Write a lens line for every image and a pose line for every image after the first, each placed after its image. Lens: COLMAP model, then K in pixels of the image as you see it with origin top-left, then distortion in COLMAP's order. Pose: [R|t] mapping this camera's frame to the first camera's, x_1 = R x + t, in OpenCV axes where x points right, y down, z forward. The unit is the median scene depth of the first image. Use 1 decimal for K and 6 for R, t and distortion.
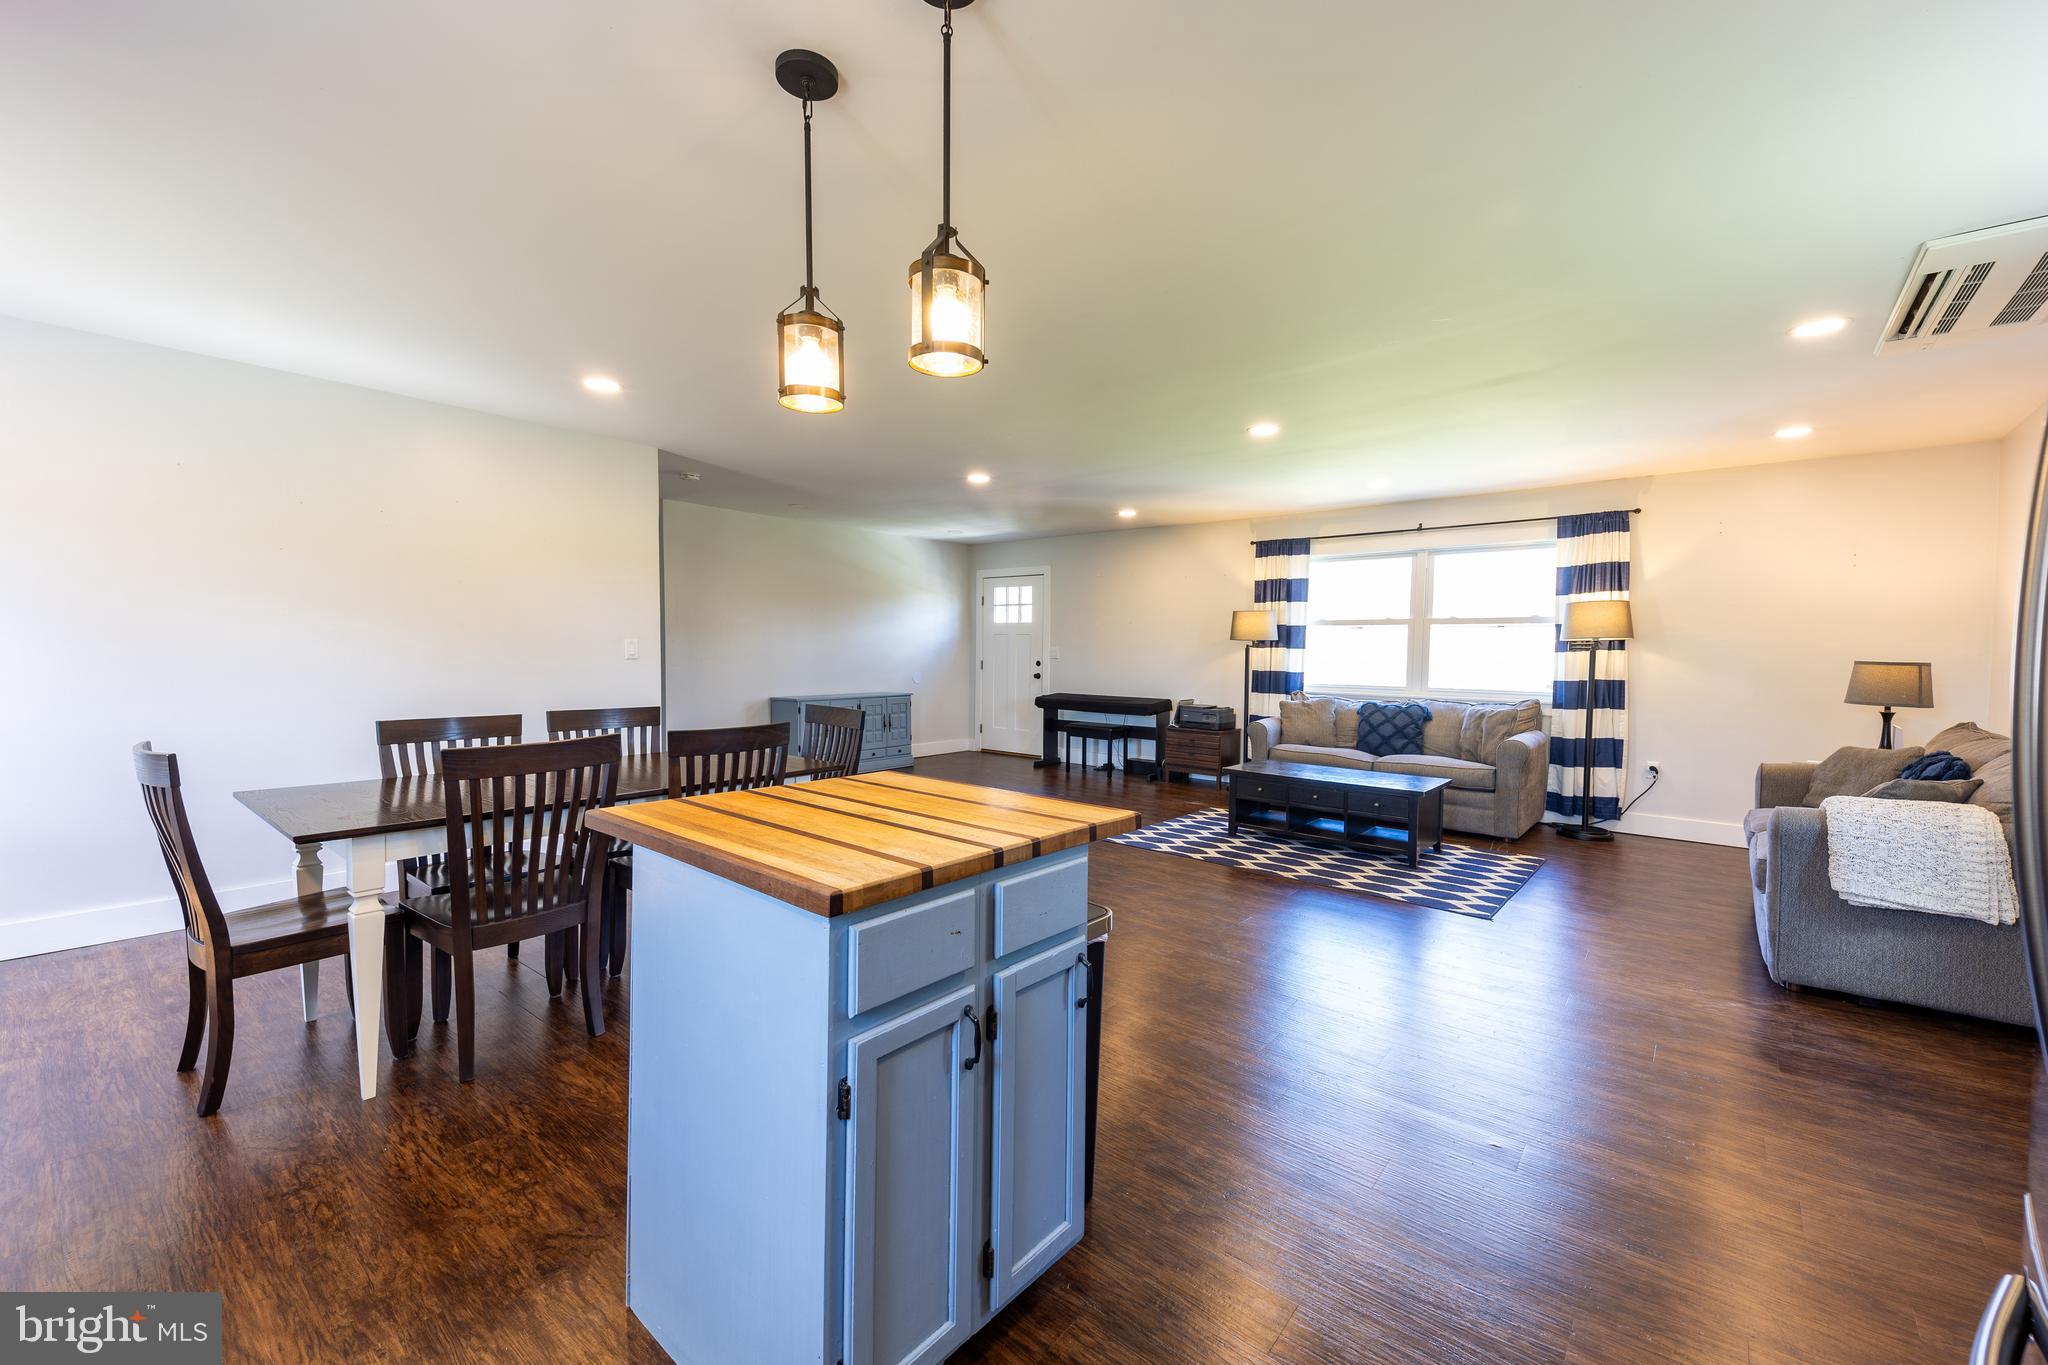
lens RADIAL K [[819.9, 0, 1018.6], [0, 819.9, 682.8], [0, 0, 1]] dist [0.078310, -0.036526]
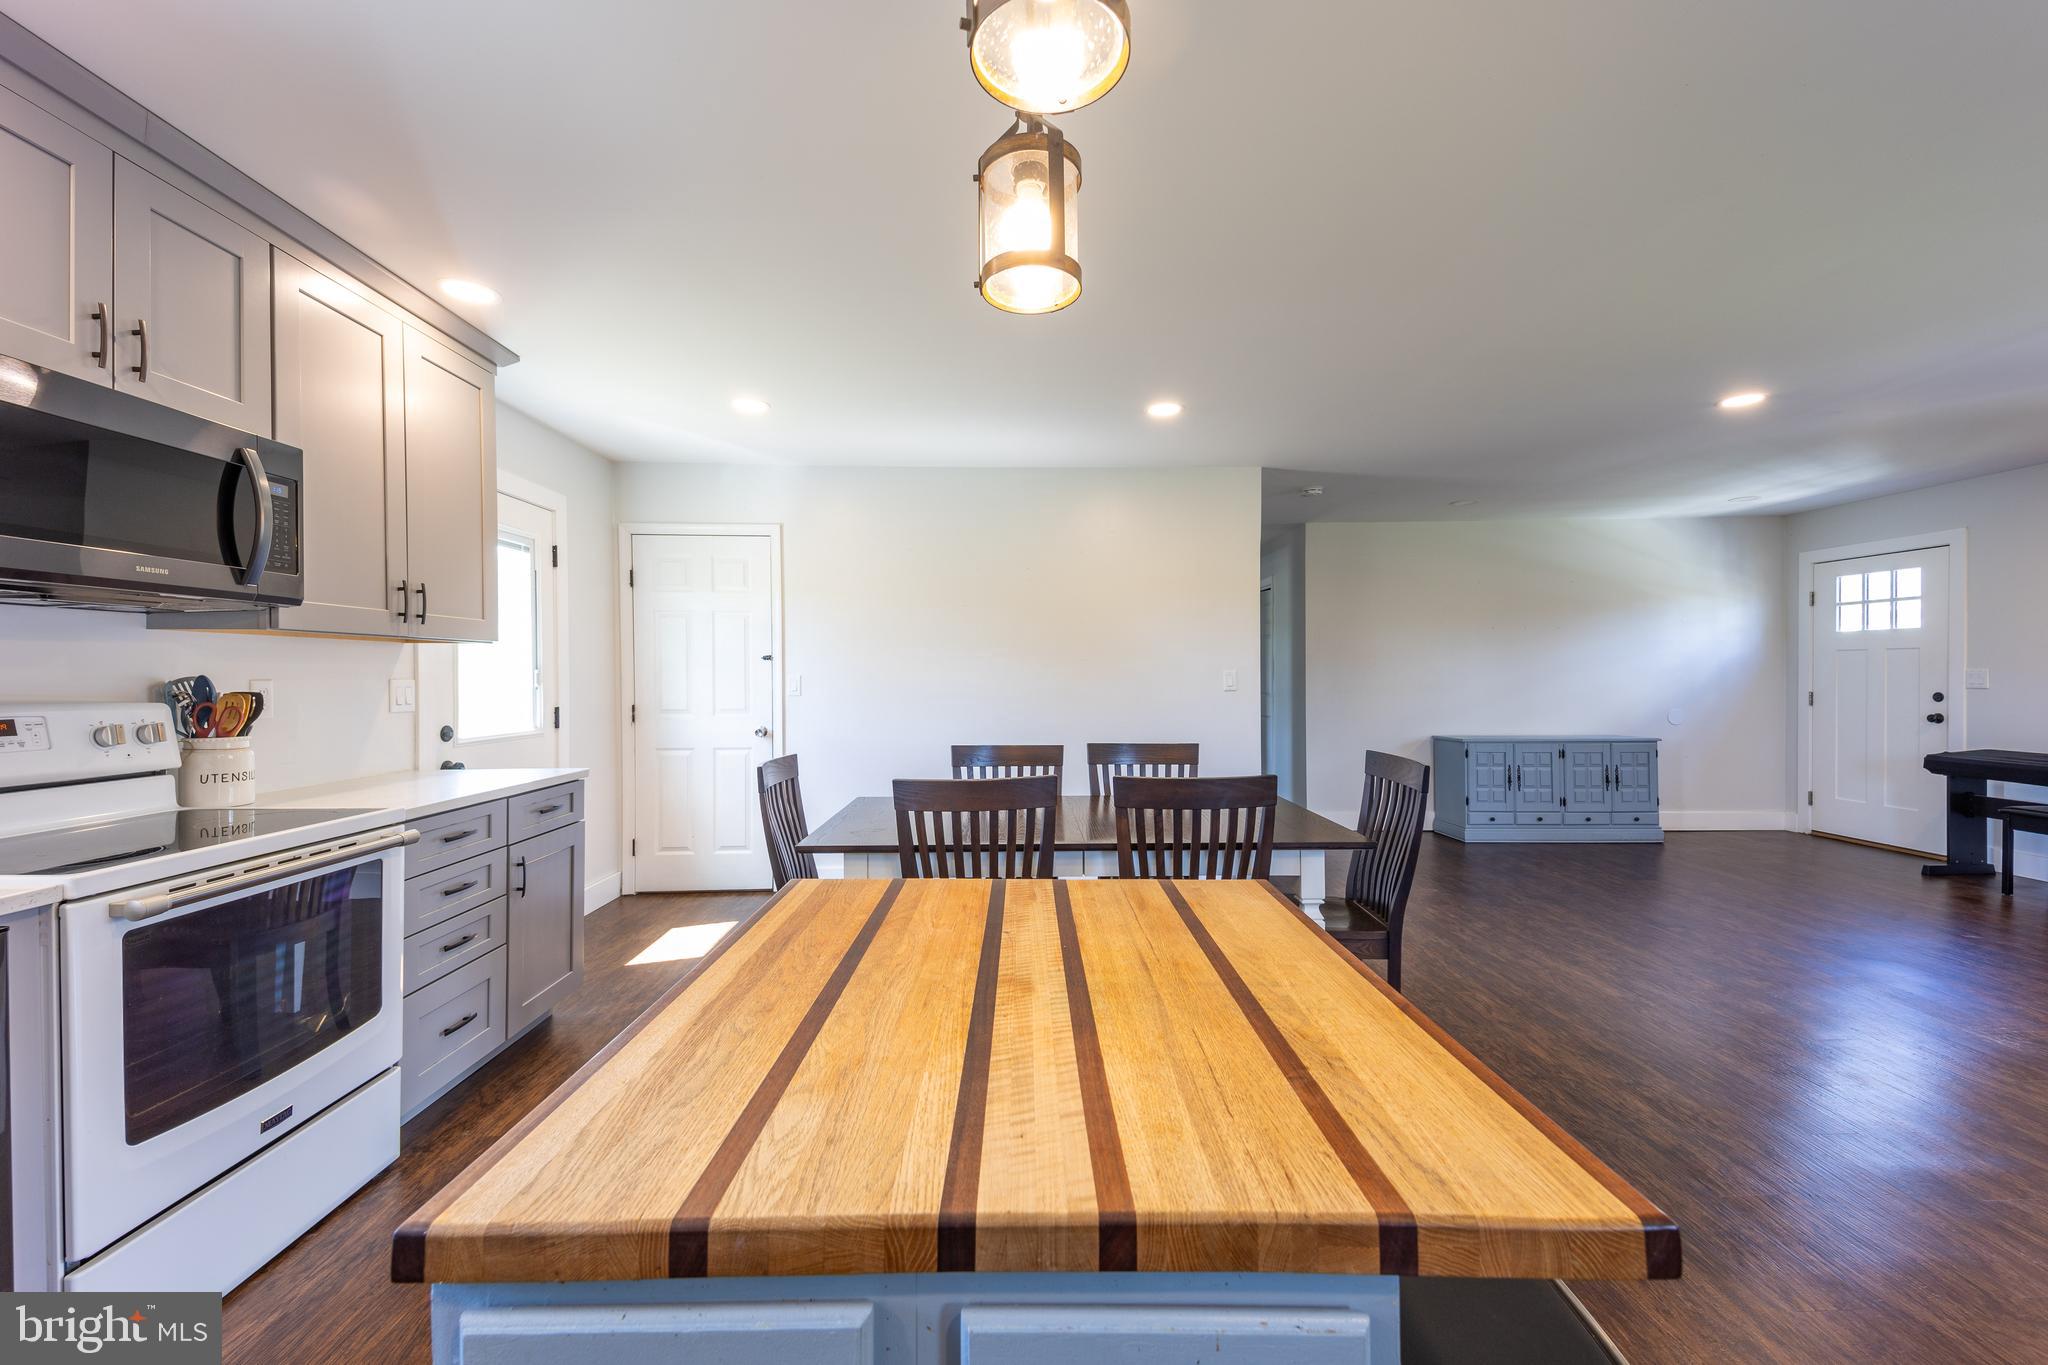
lens RADIAL K [[795.4, 0, 1021.1], [0, 795.4, 682.5], [0, 0, 1]] dist [0.081922, -0.038016]
pose [[0.656933, -0.008968, -0.753896, 0.064062], [-0.019873, 0.999376, -0.029205, -0.005687], [0.753687, 0.034168, 0.656344, 0.185476]]
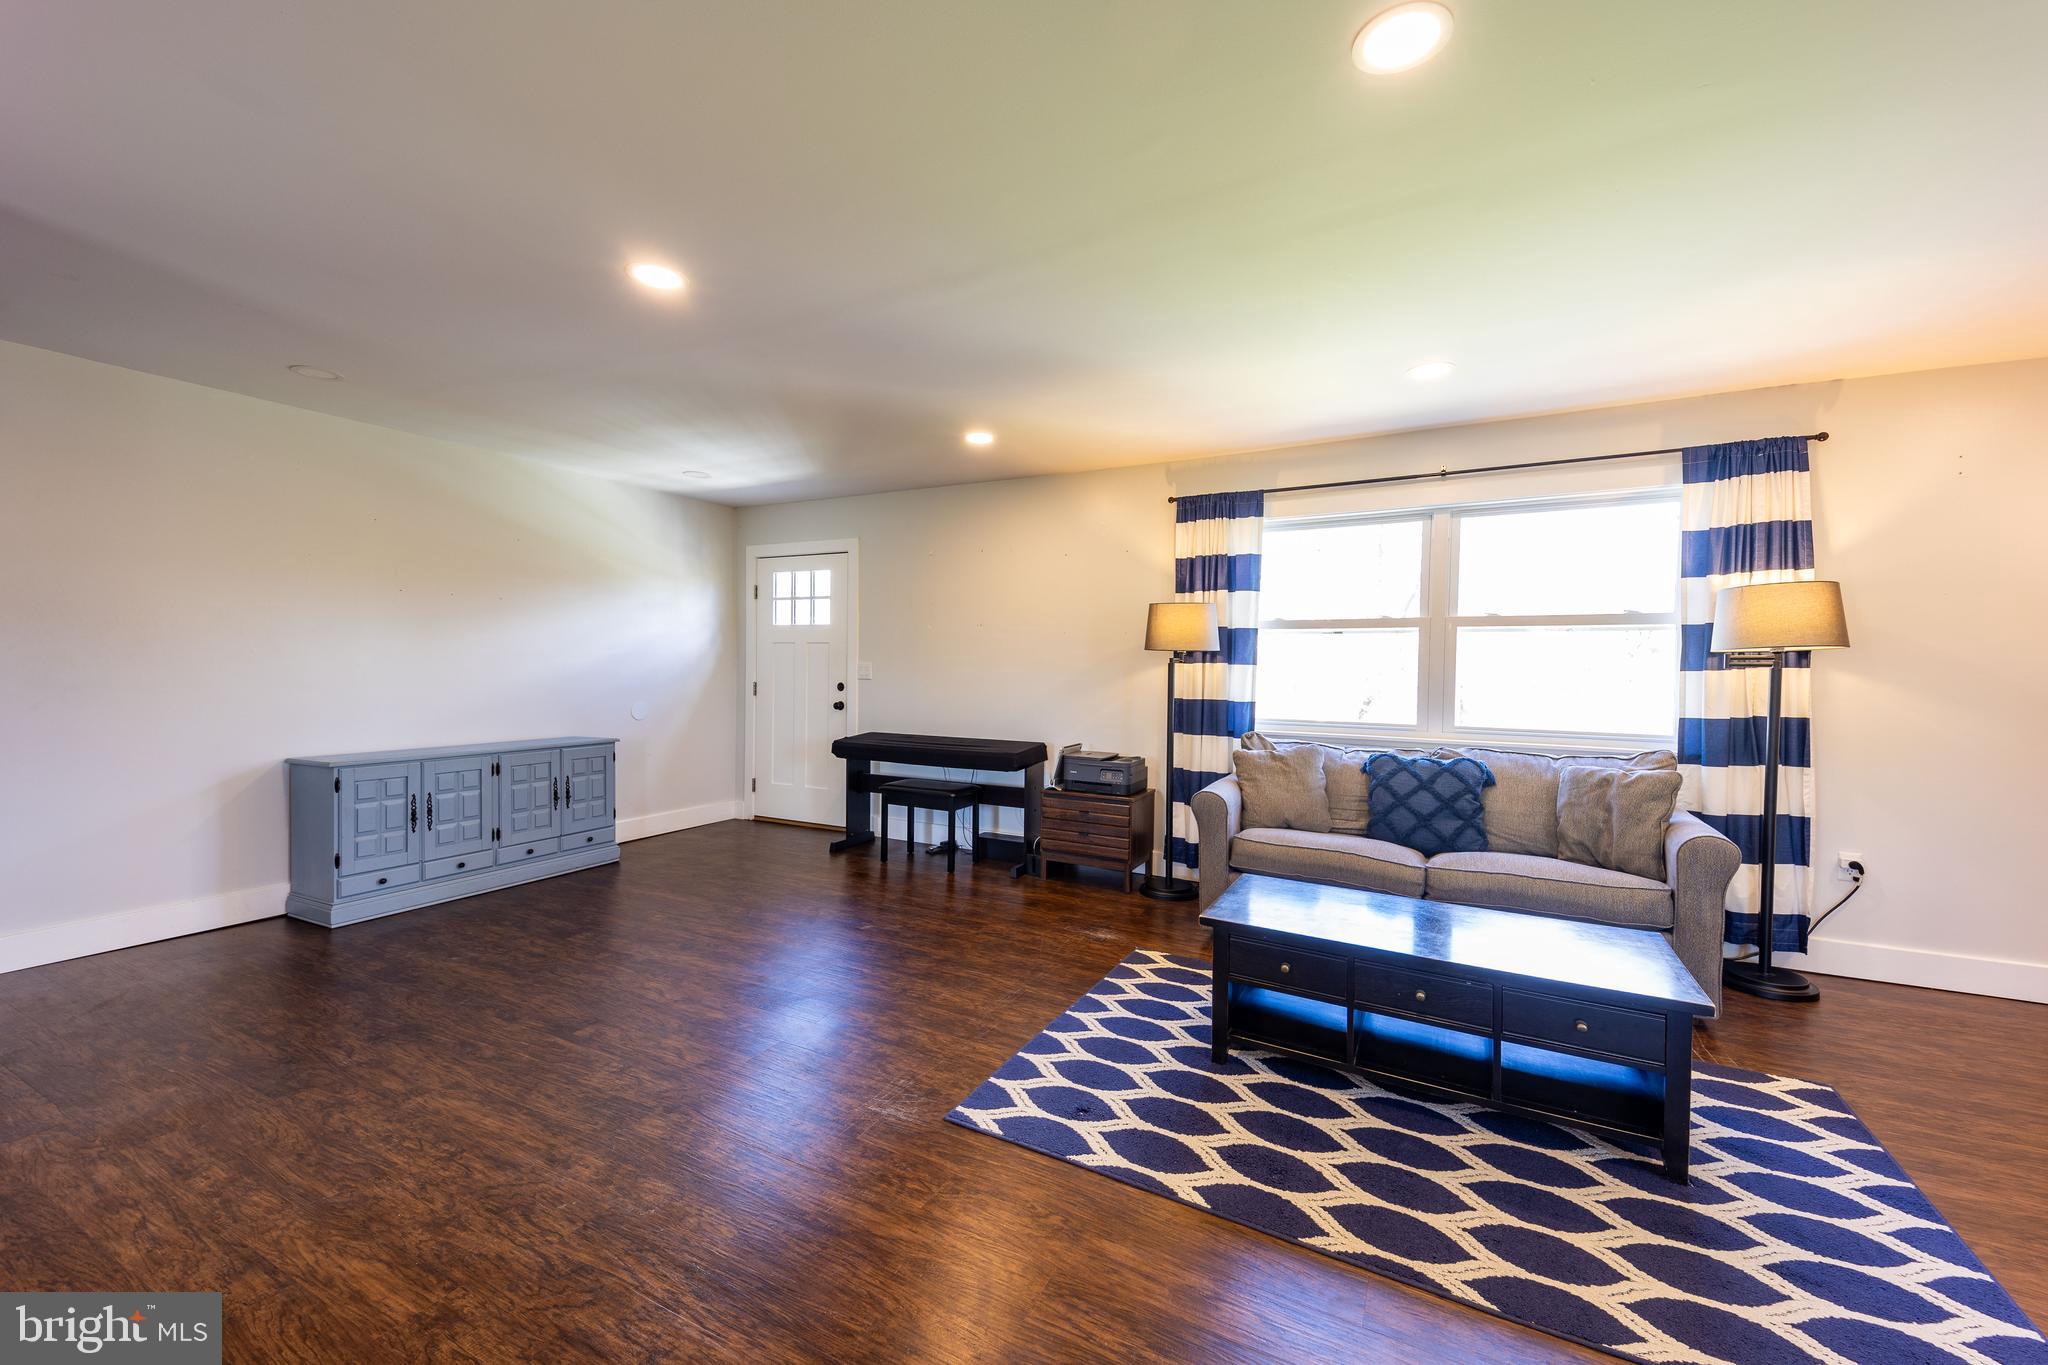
lens RADIAL K [[795.4, 0, 1021.1], [0, 795.4, 682.5], [0, 0, 1]] dist [0.081922, -0.038016]
pose [[0.978036, -0.003836, 0.208399, 0.050457], [0.008012, 0.999784, -0.019199, -0.021302], [-0.208280, 0.020447, 0.977856, 0.541874]]
